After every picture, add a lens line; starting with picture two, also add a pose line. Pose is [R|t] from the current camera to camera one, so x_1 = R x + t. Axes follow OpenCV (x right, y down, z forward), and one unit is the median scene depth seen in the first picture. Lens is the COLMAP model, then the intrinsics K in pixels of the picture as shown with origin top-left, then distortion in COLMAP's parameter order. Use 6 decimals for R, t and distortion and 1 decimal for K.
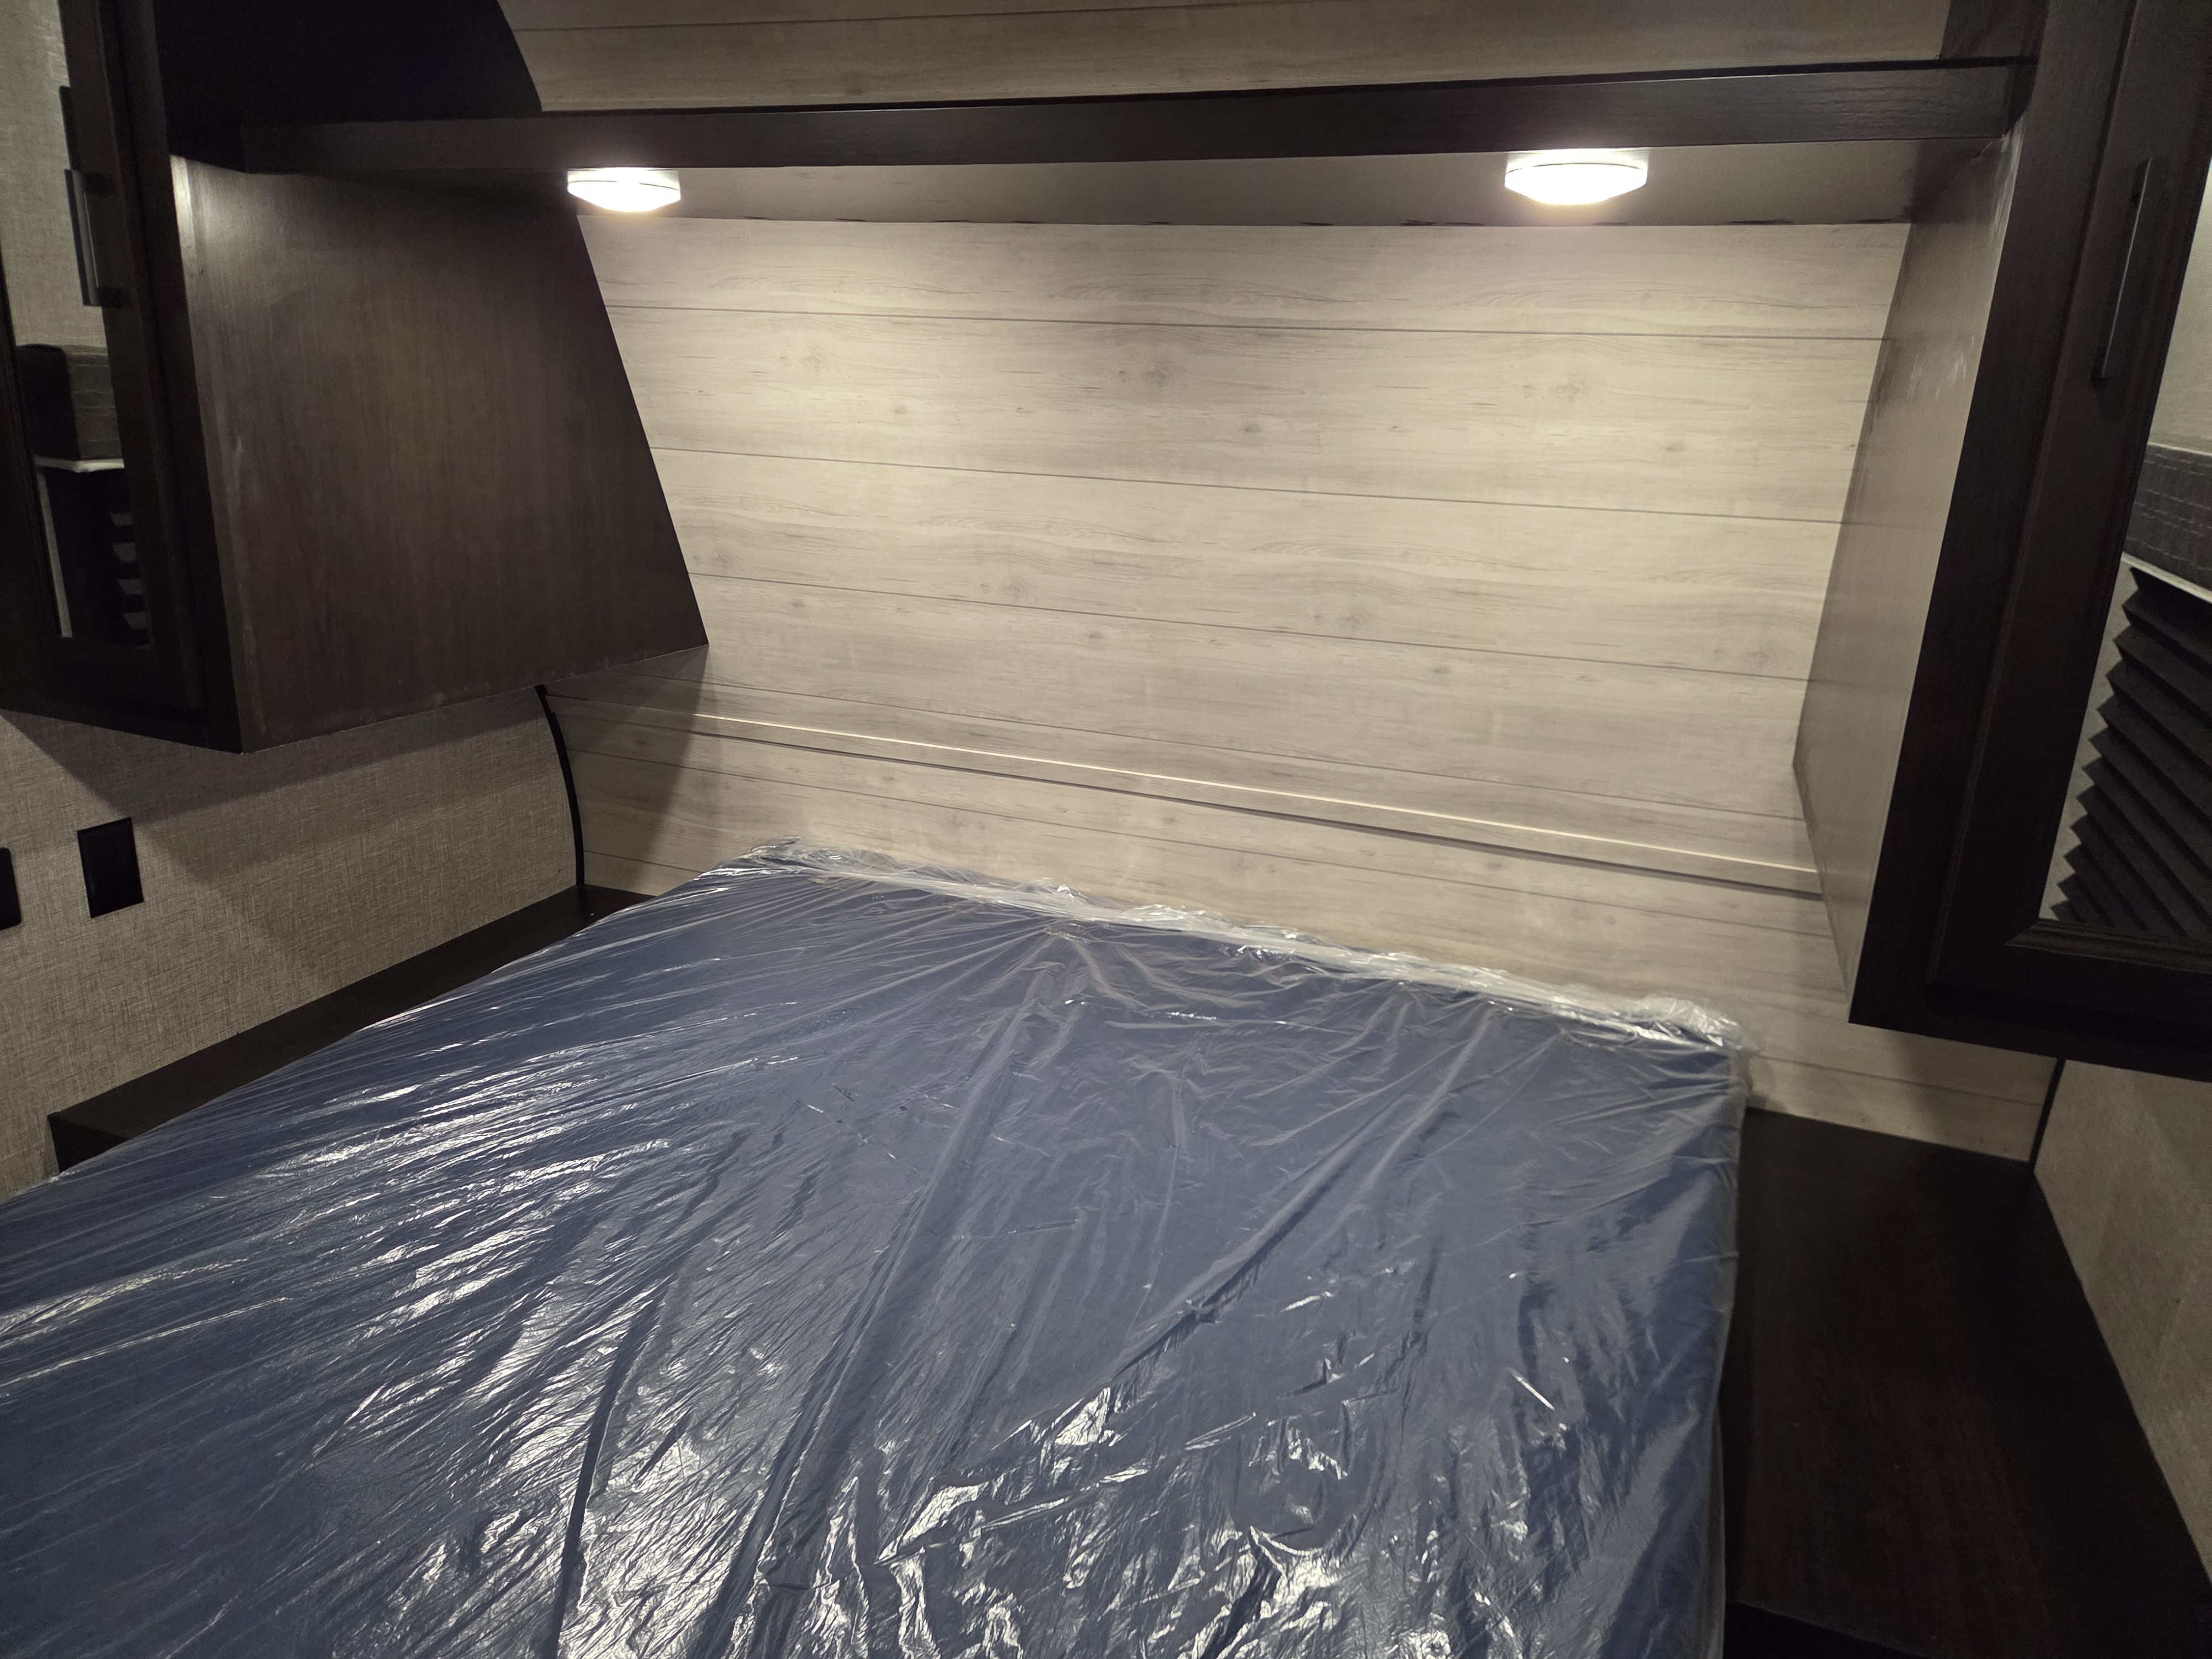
lens RADIAL K [[1494.1, 0, 1113.5], [0, 1494.1, 837.1], [0, 0, 1]] dist [0.062382, -0.053930]
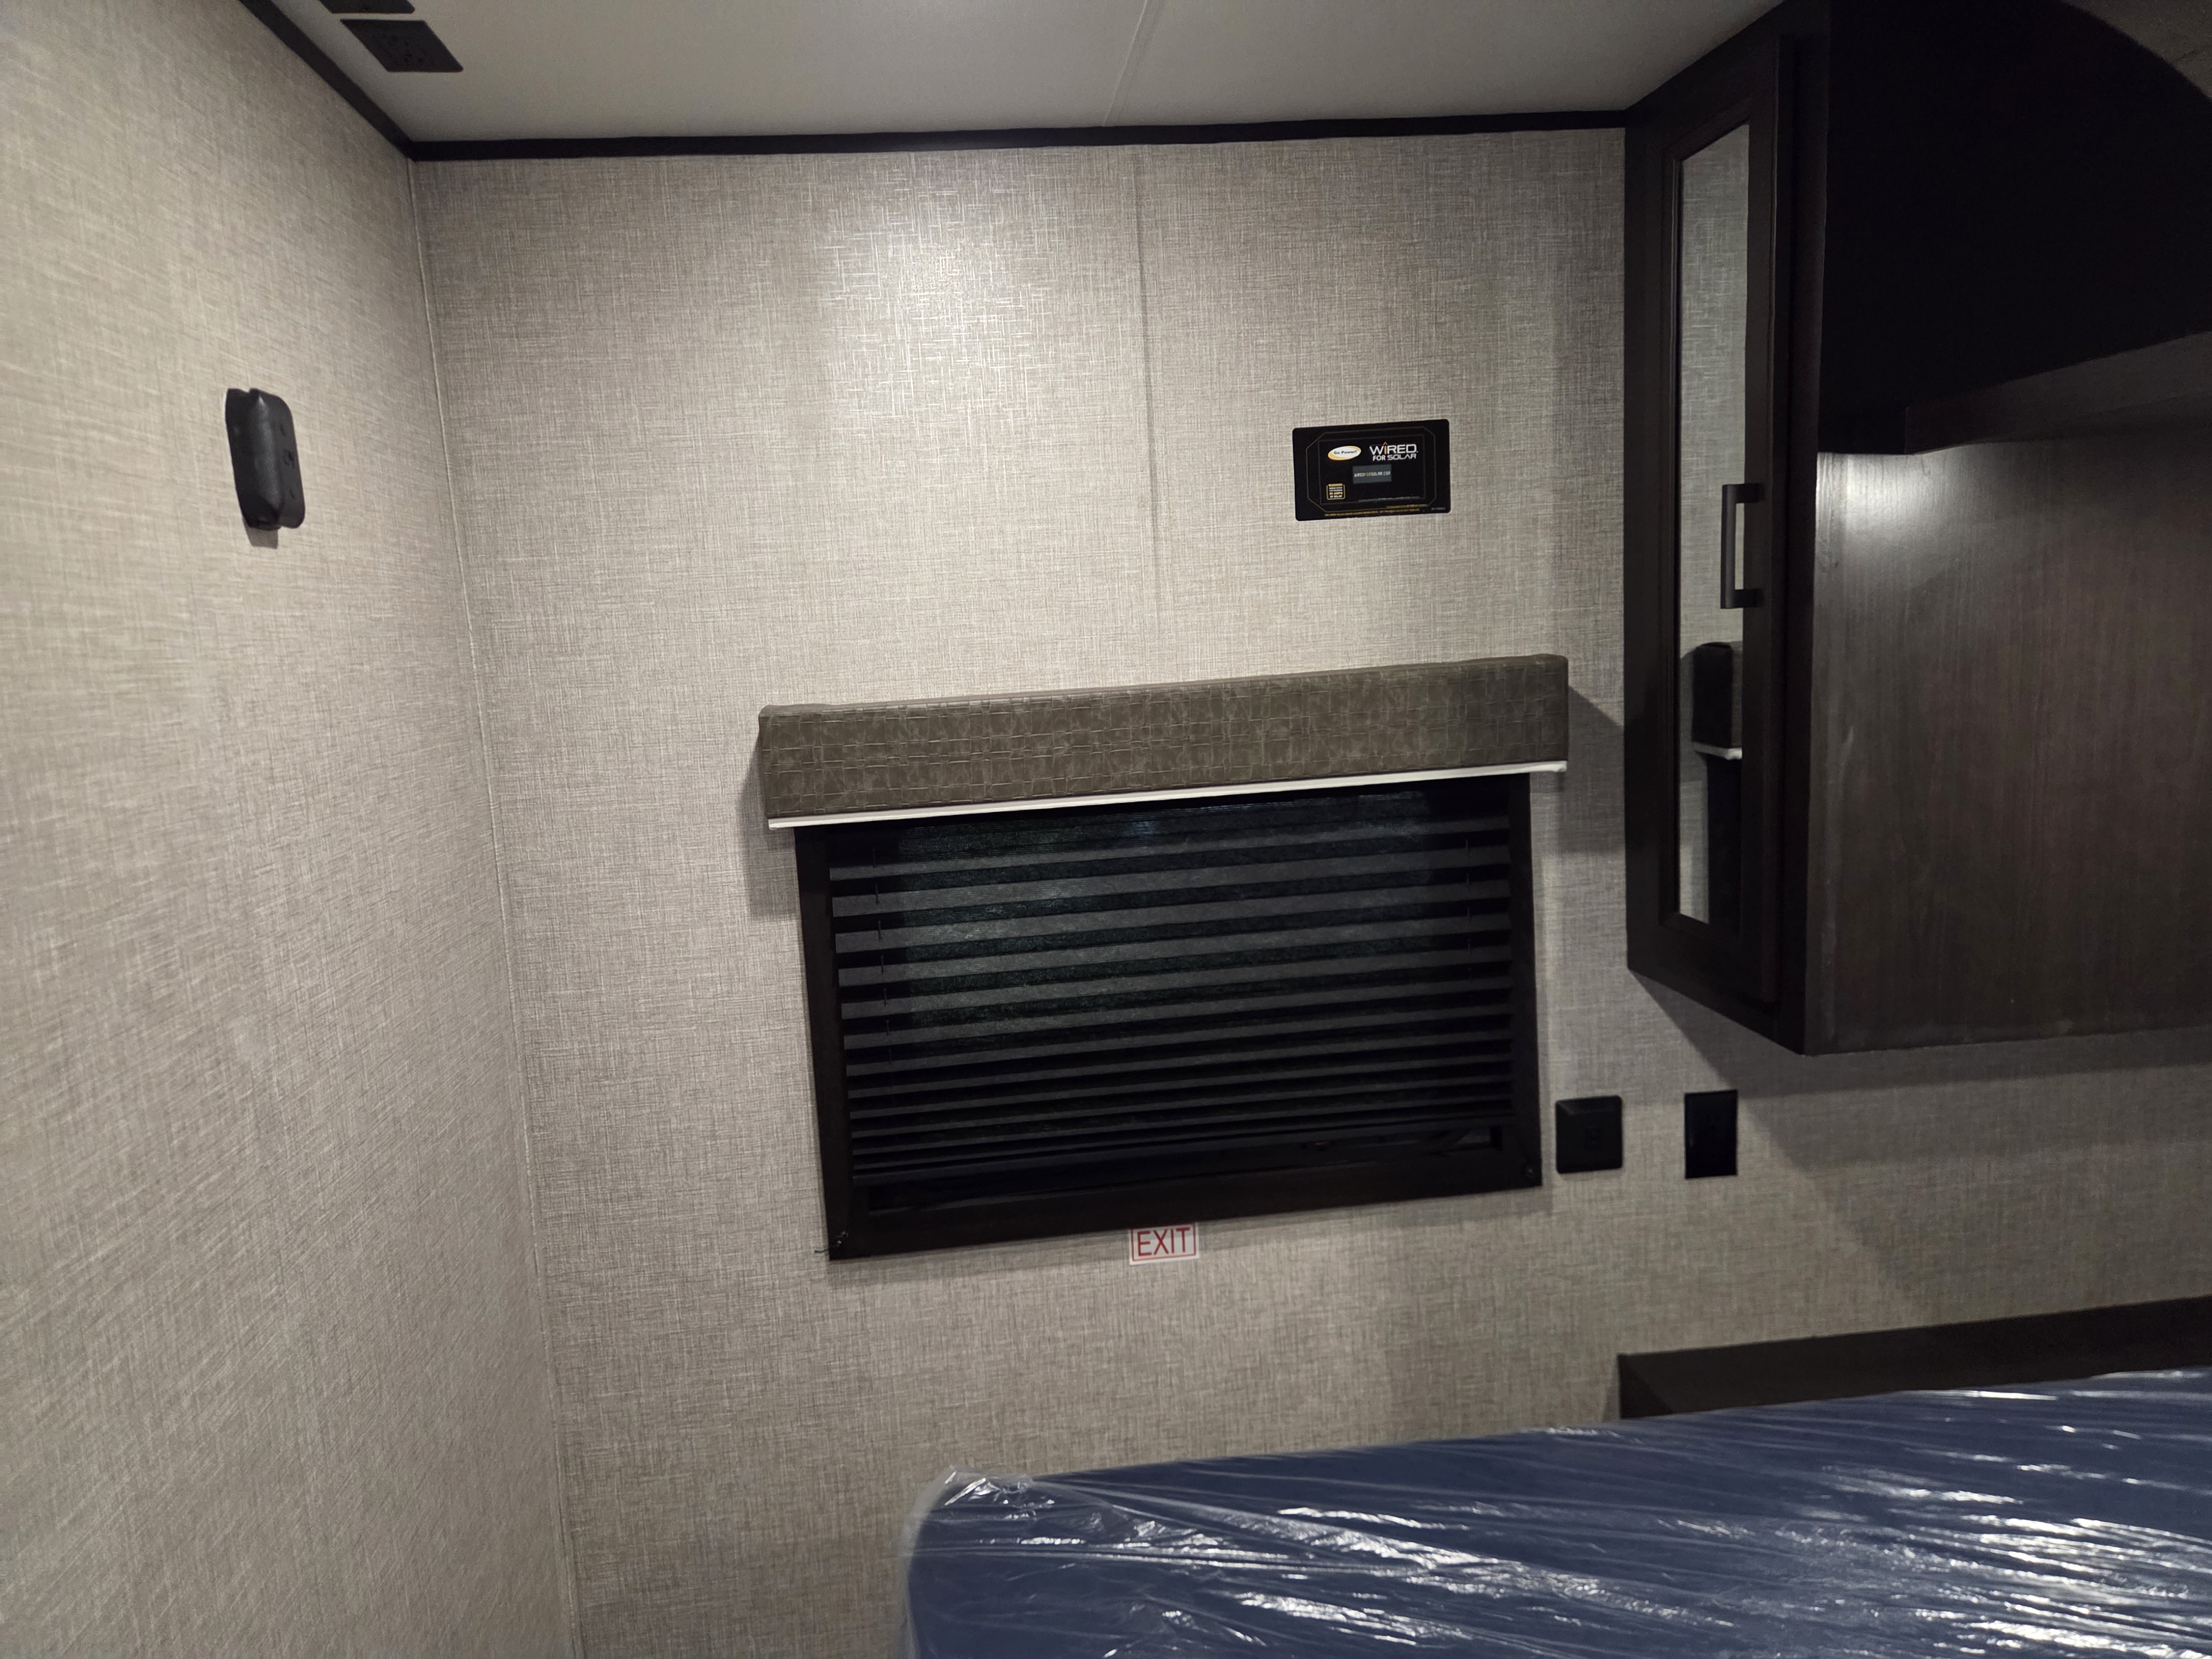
lens RADIAL K [[1494.1, 0, 1113.5], [0, 1494.1, 837.1], [0, 0, 1]] dist [0.062382, -0.053930]
pose [[0.446346, 0.059402, -0.892887, 0.051541], [-0.197424, 0.979745, -0.033511, -0.061412], [0.872811, 0.191235, 0.449033, 0.156371]]
